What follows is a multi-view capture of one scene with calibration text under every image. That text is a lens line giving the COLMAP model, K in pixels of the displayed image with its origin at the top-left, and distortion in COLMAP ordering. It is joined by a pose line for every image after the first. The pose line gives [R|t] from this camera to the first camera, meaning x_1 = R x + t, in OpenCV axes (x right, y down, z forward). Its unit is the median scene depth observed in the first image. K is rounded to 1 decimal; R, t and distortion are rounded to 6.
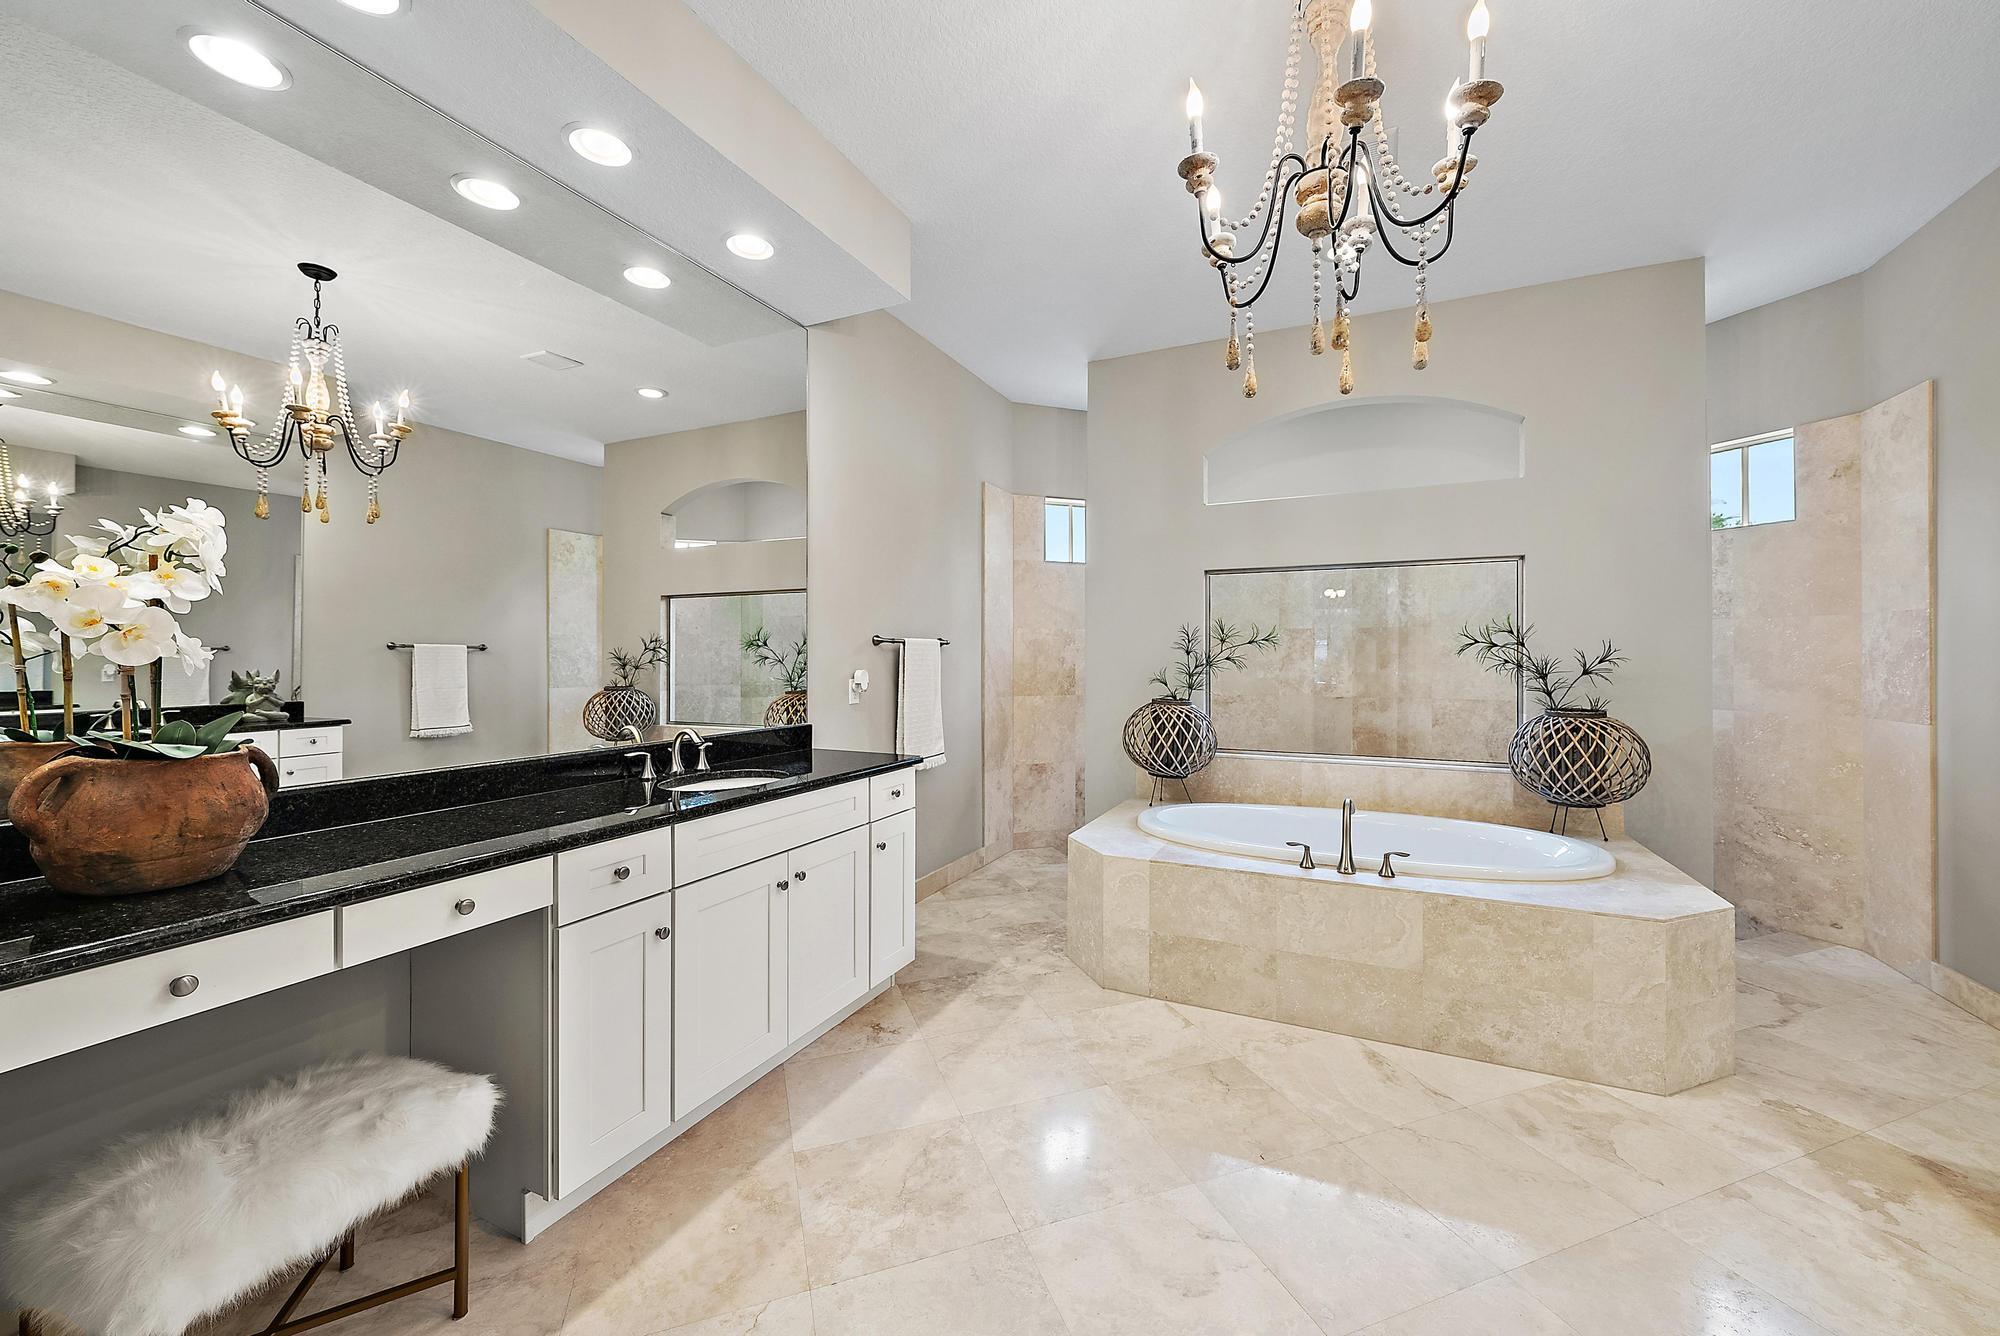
lens RADIAL K [[791.3, 0, 999.9], [0, 791.3, 658.3], [0, 0, 1]] dist [-0.001404, 0.000296]
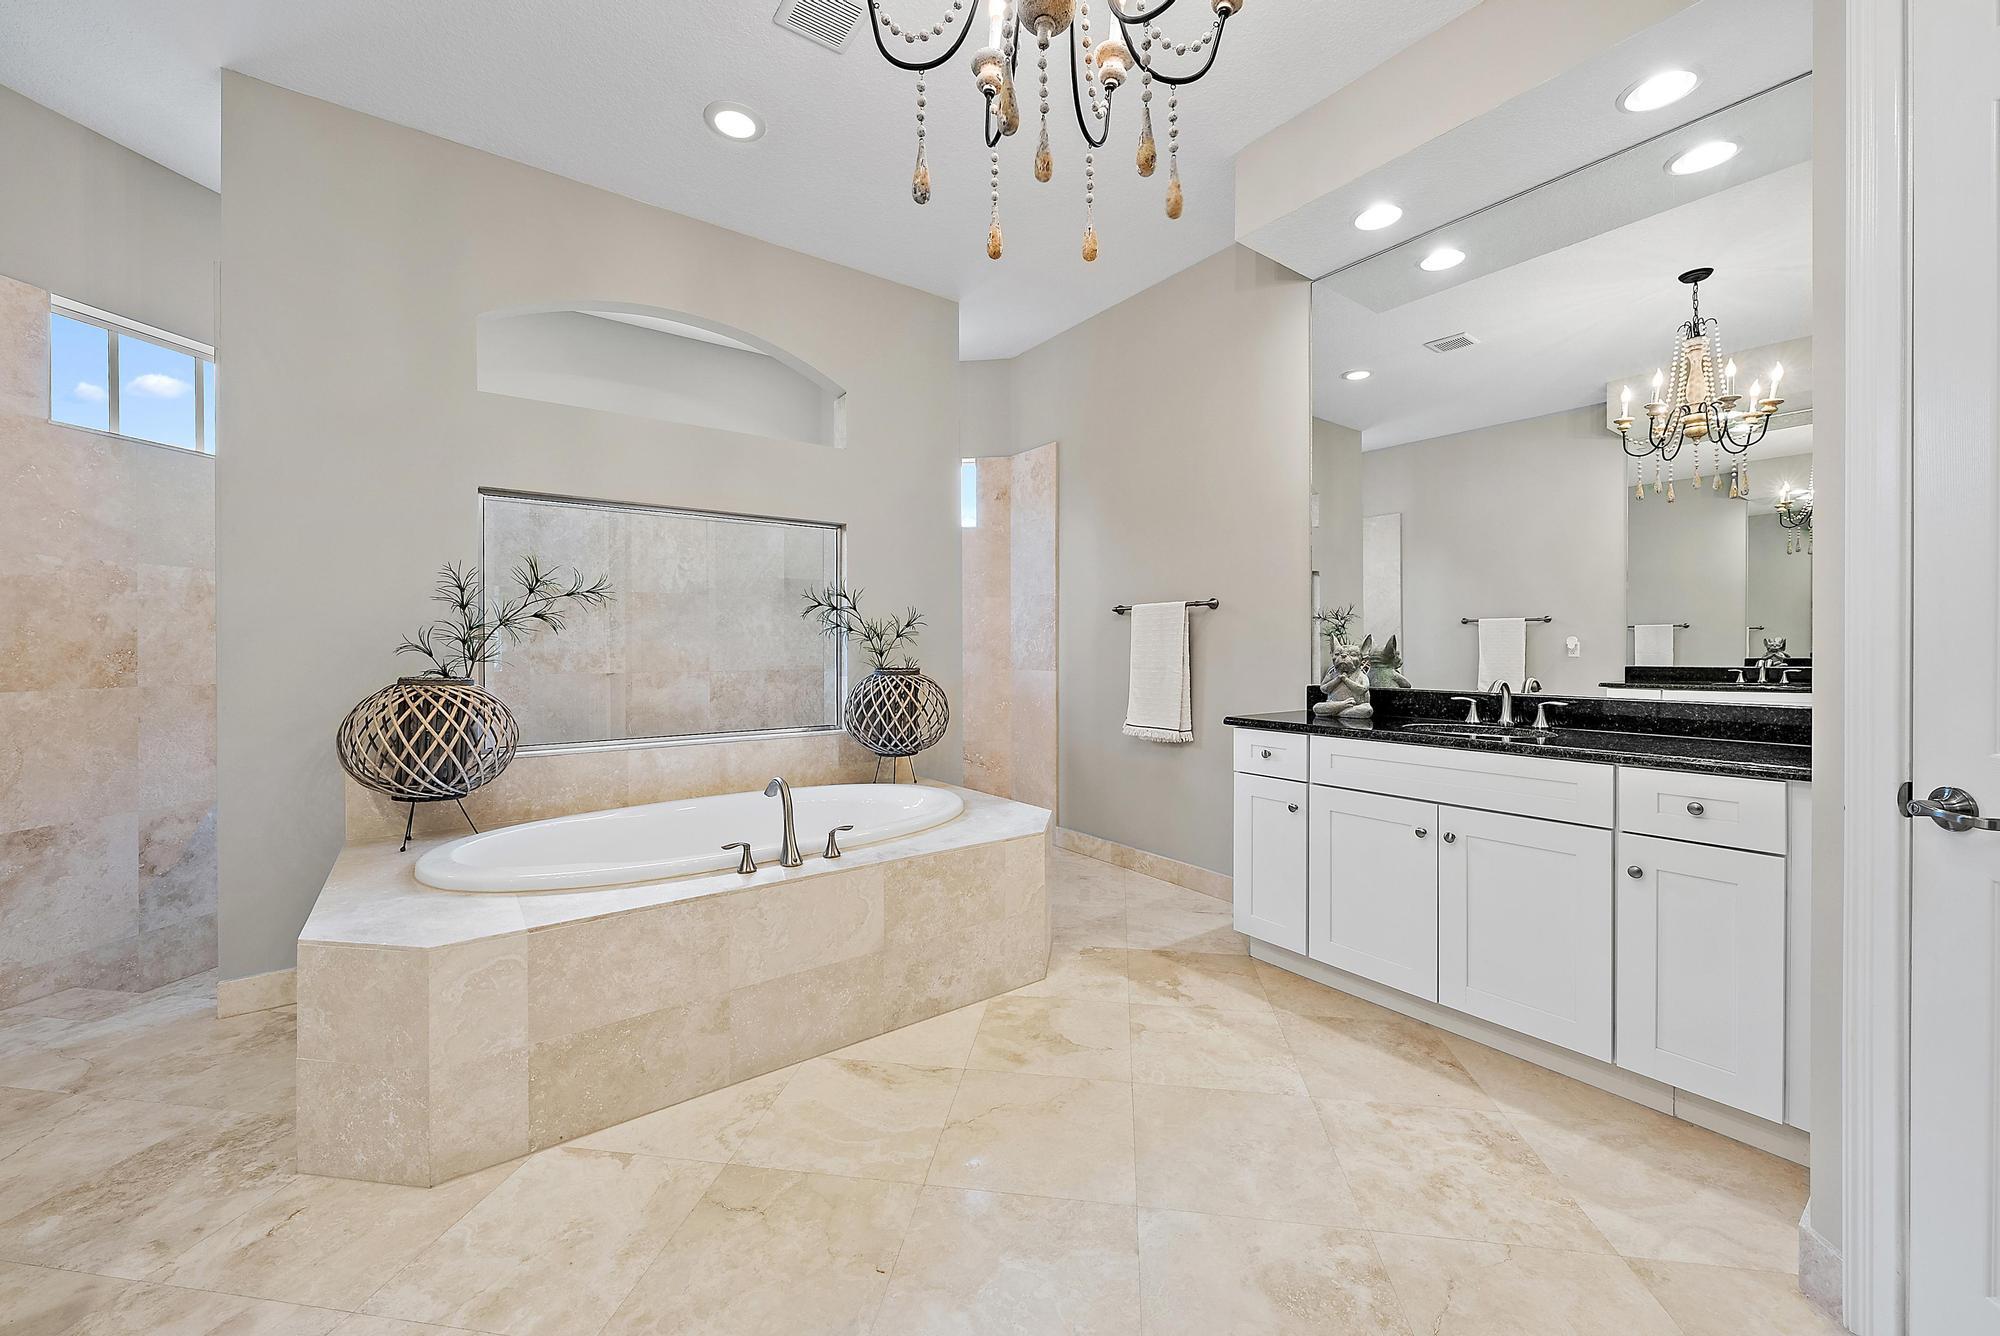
lens RADIAL K [[767.2, 0, 1005.1], [0, 767.2, 653.4], [0, 0, 1]] dist [-0.002080, 0.000215]
pose [[0.452427, -0.006524, 0.891777, -0.168879], [0.006853, 0.999969, 0.003839, 0.043731], [-0.891775, 0.004374, 0.452458, 0.406903]]
